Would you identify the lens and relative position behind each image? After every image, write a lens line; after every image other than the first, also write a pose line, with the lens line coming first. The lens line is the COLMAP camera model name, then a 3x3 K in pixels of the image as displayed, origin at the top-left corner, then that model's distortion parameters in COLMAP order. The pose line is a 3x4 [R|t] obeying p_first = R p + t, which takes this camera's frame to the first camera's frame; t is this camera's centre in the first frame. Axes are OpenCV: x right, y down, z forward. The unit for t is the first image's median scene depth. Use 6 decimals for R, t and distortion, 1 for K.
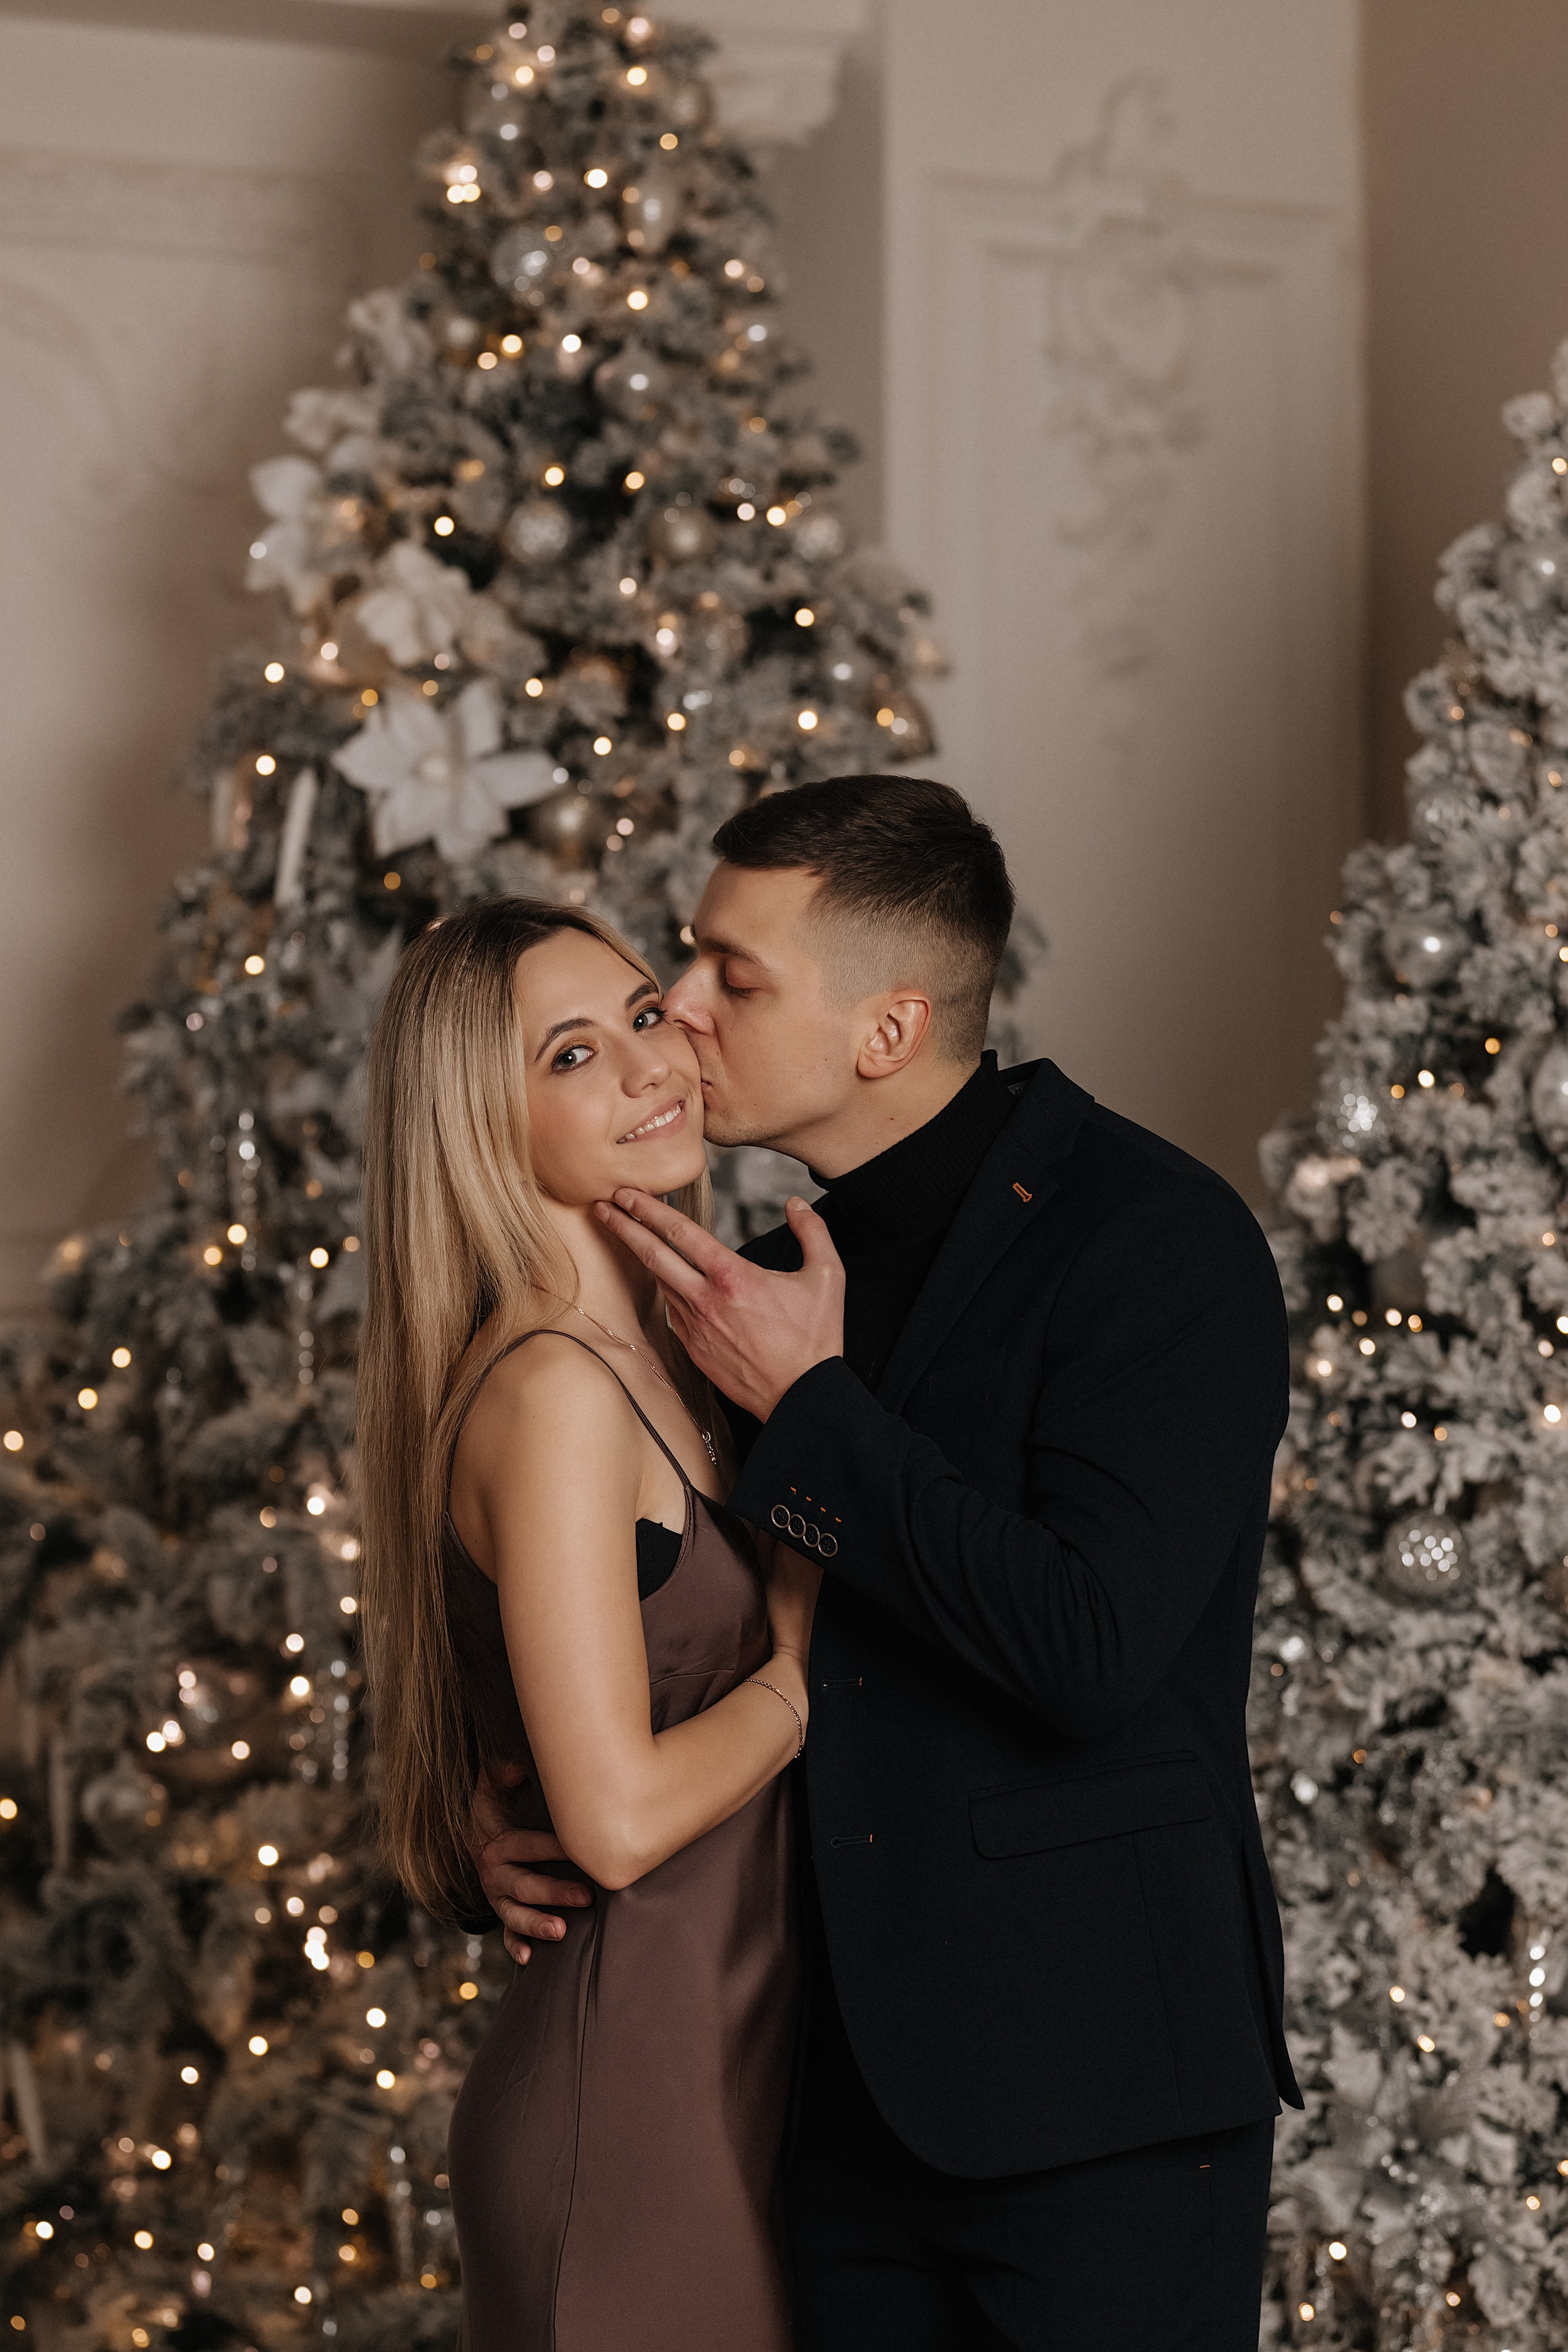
lens RADIAL K [[6308.7, 0, 787.6], [0, 6308.7, 1080.7], [0, 0, 1]] dist [0.019803, -0.818555]
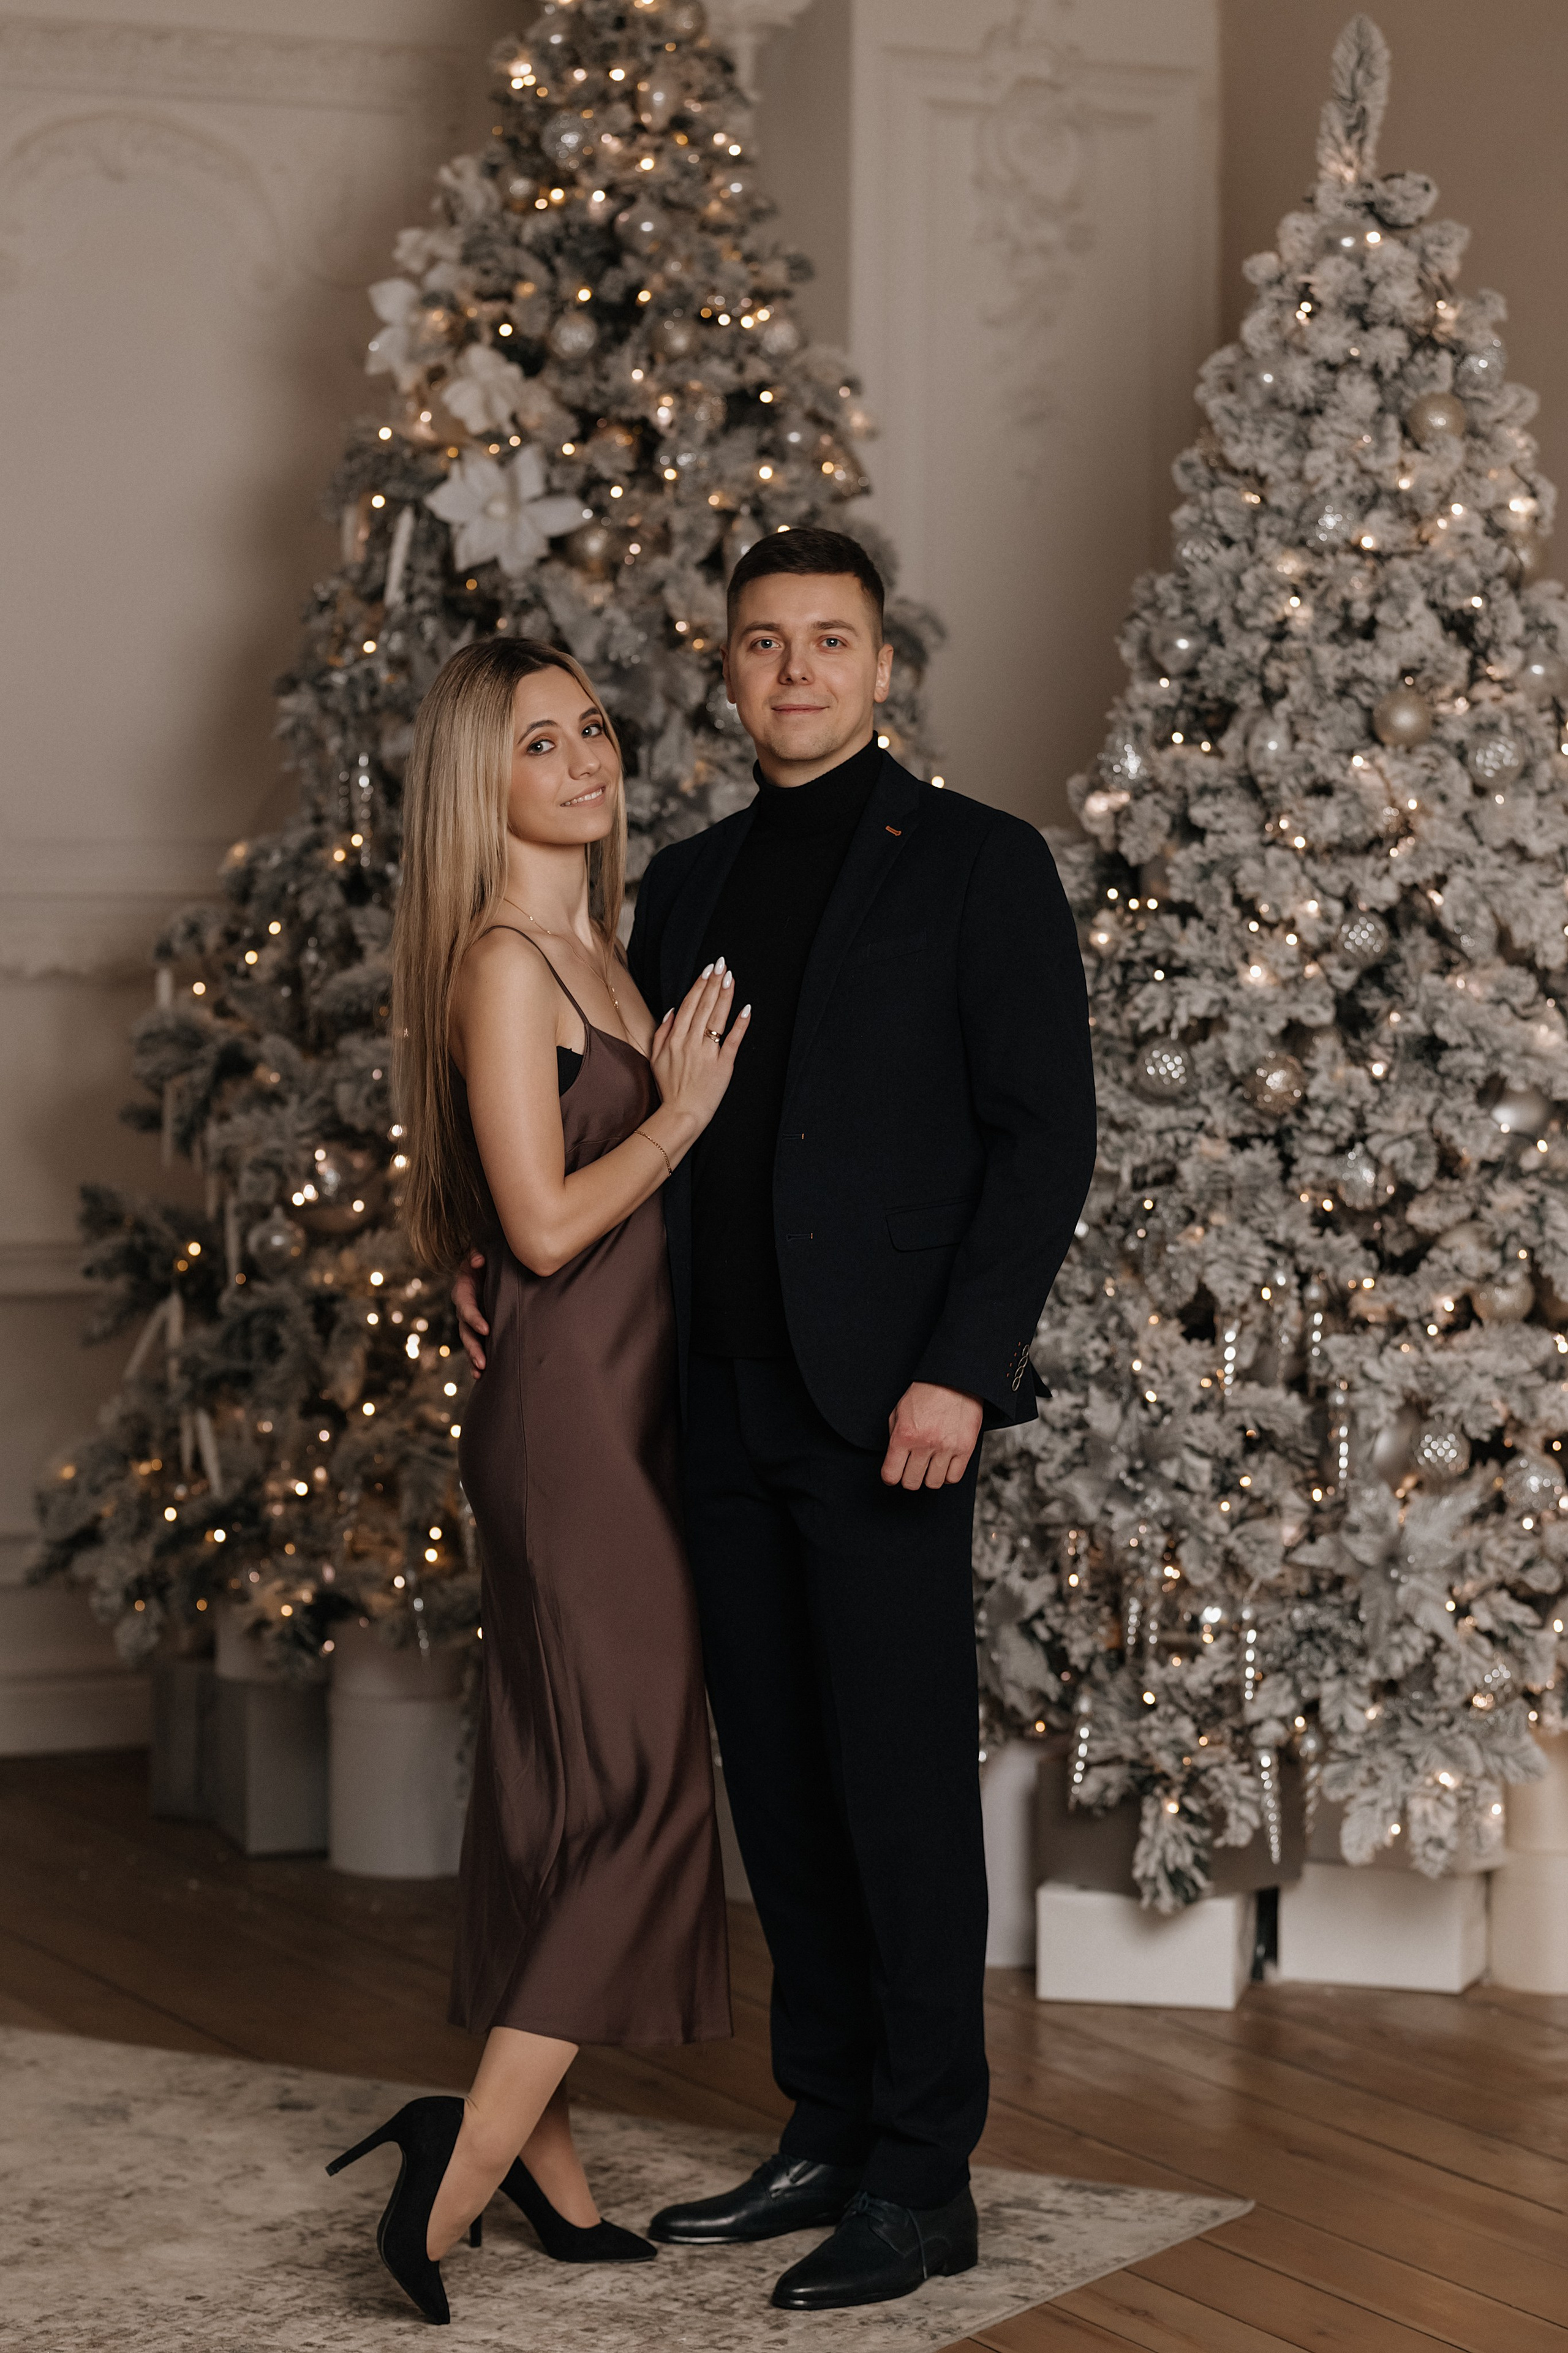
lens RADIAL K [[5921.5, 0, 784.0], [0, 5921.5, 1176.5], [0, 0, 1]] dist [0.036284, -0.477201]
pose [[0.999574, 0.007740, -0.028137, 0.046109], [-0.005446, 0.996723, 0.080703, -0.008313], [0.028669, -0.080516, 0.996341, -0.321341]]
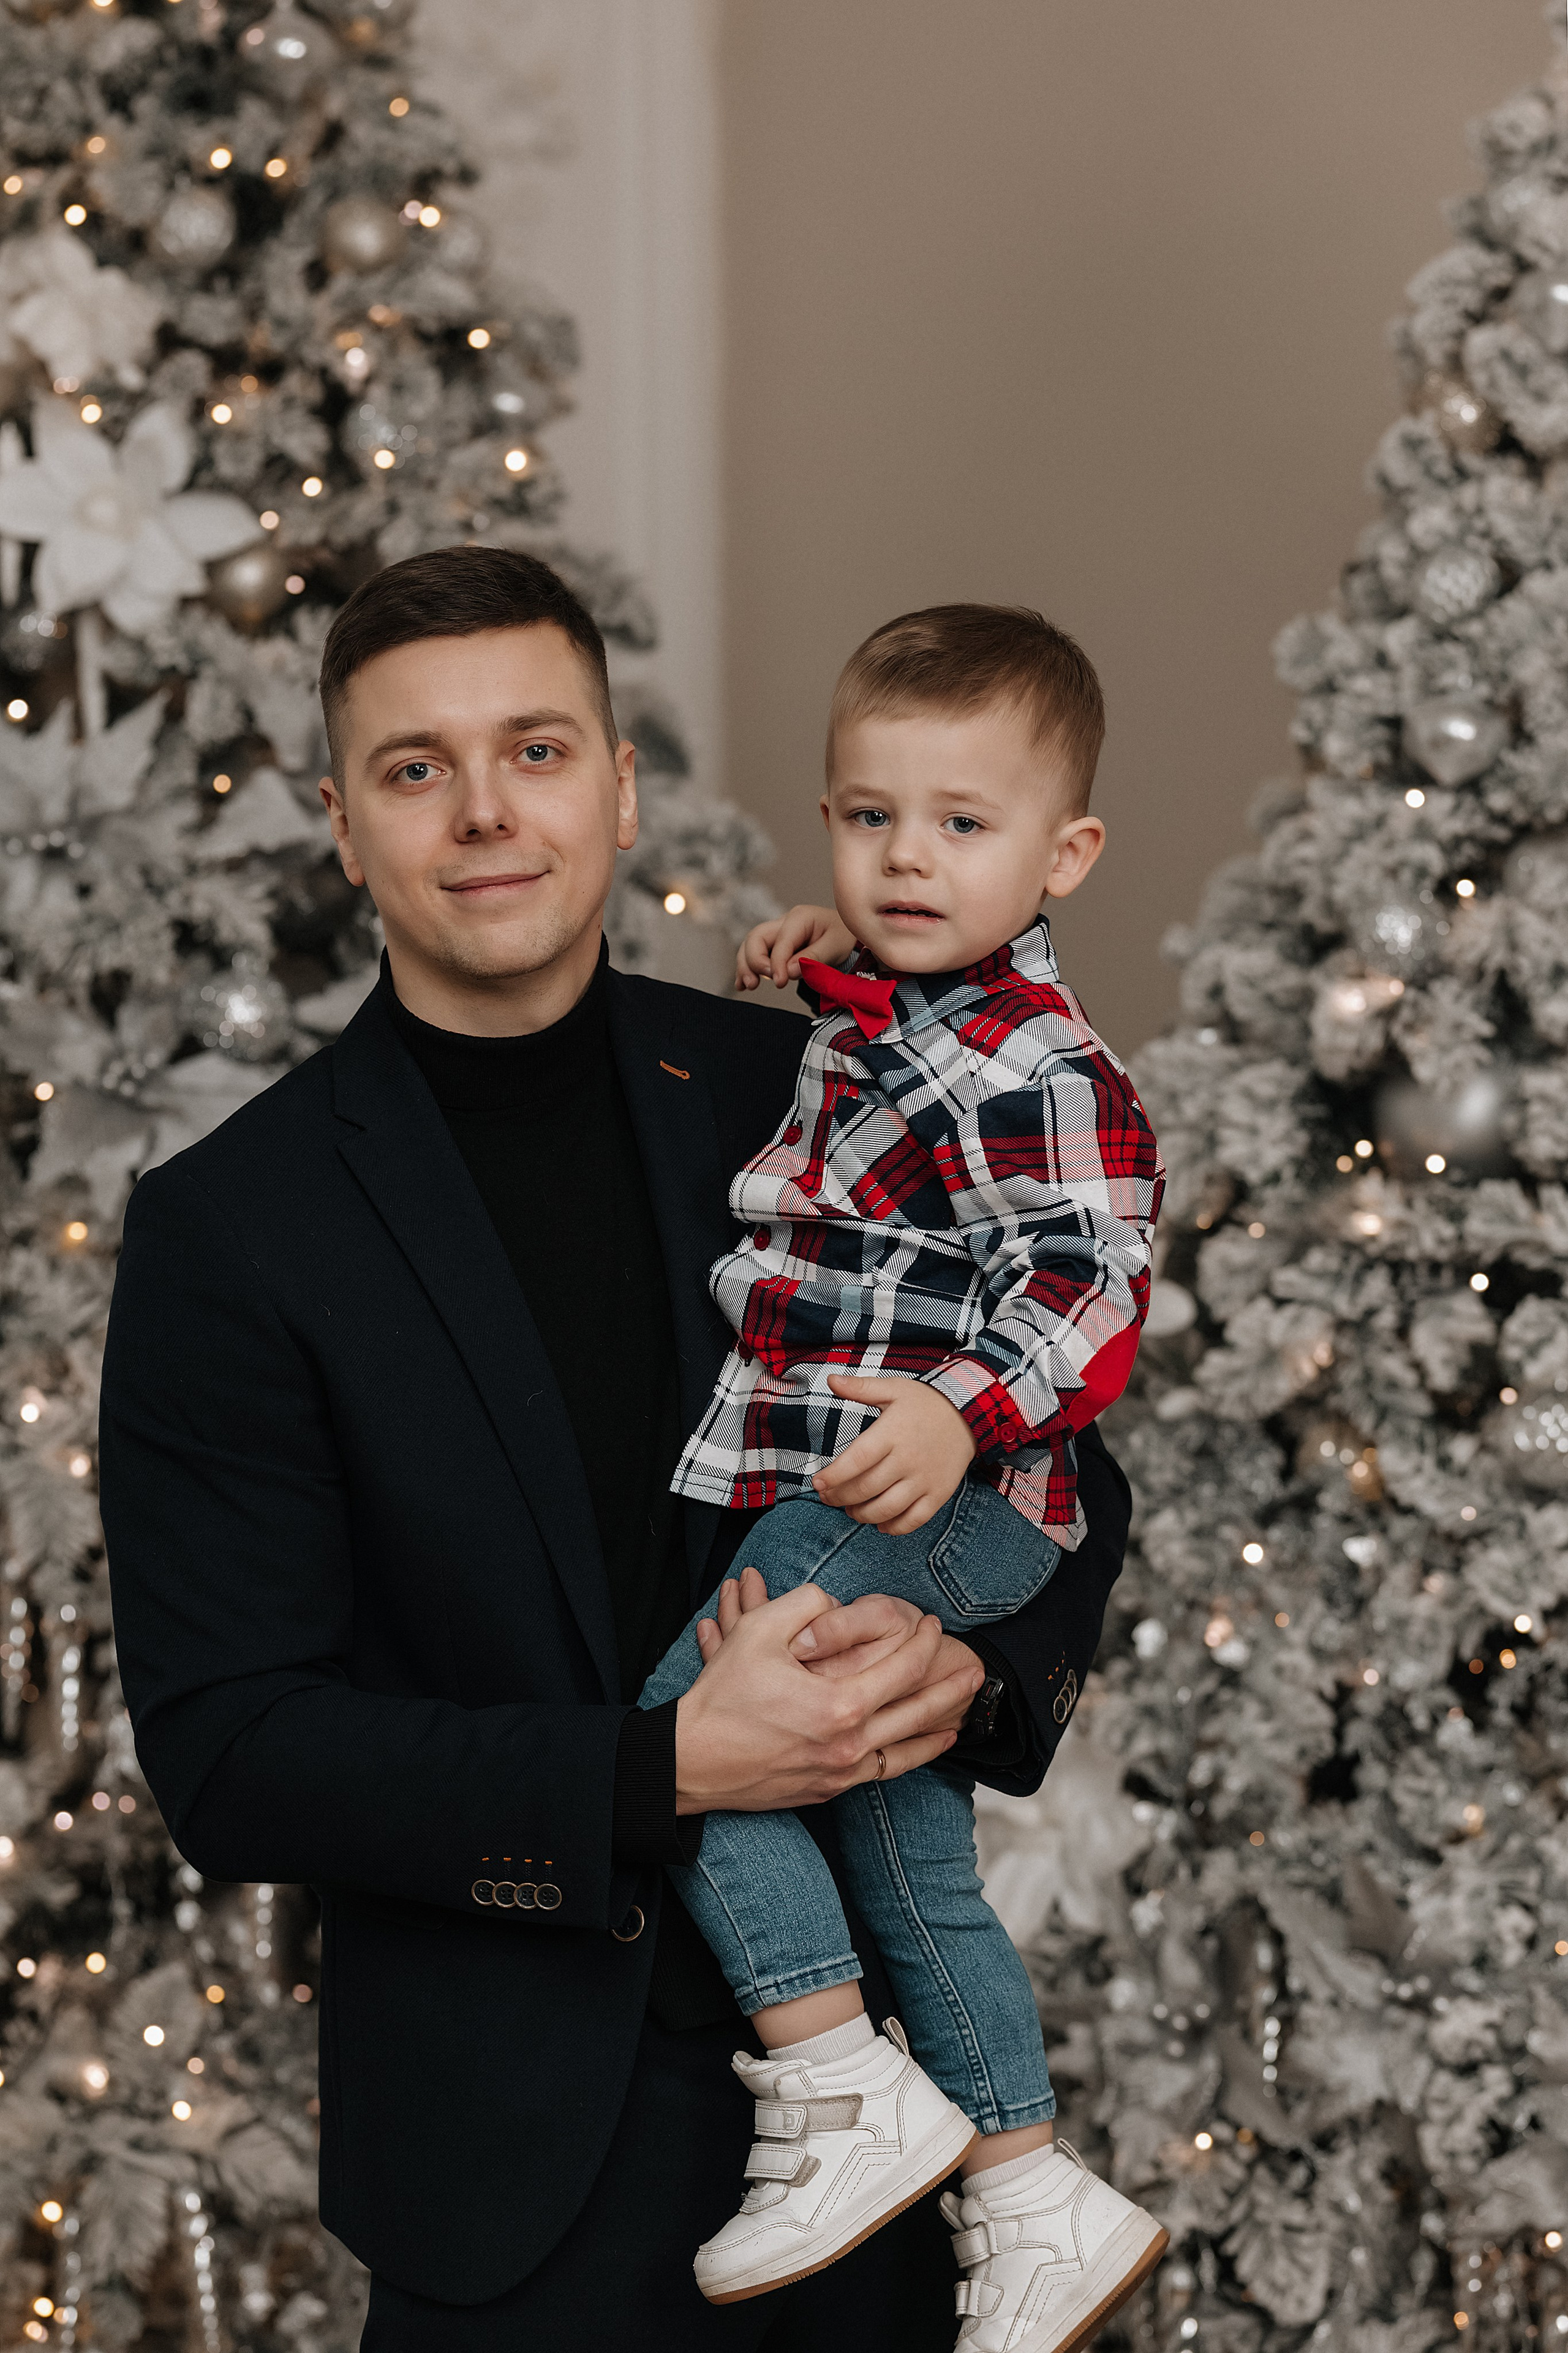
lens RADIAL K [[6310.9, 0, 787.6], [0, 6310.9, 1081.1], [0, 0, 1]] dist [0.019803, -0.818555]
pose [[0.935695, -0.011994, 0.352606, -0.266638], [0.001053, 0.999513, 0.031203, -0.000844], [-0.352808, -0.028825, 0.935252, 0.202107]]
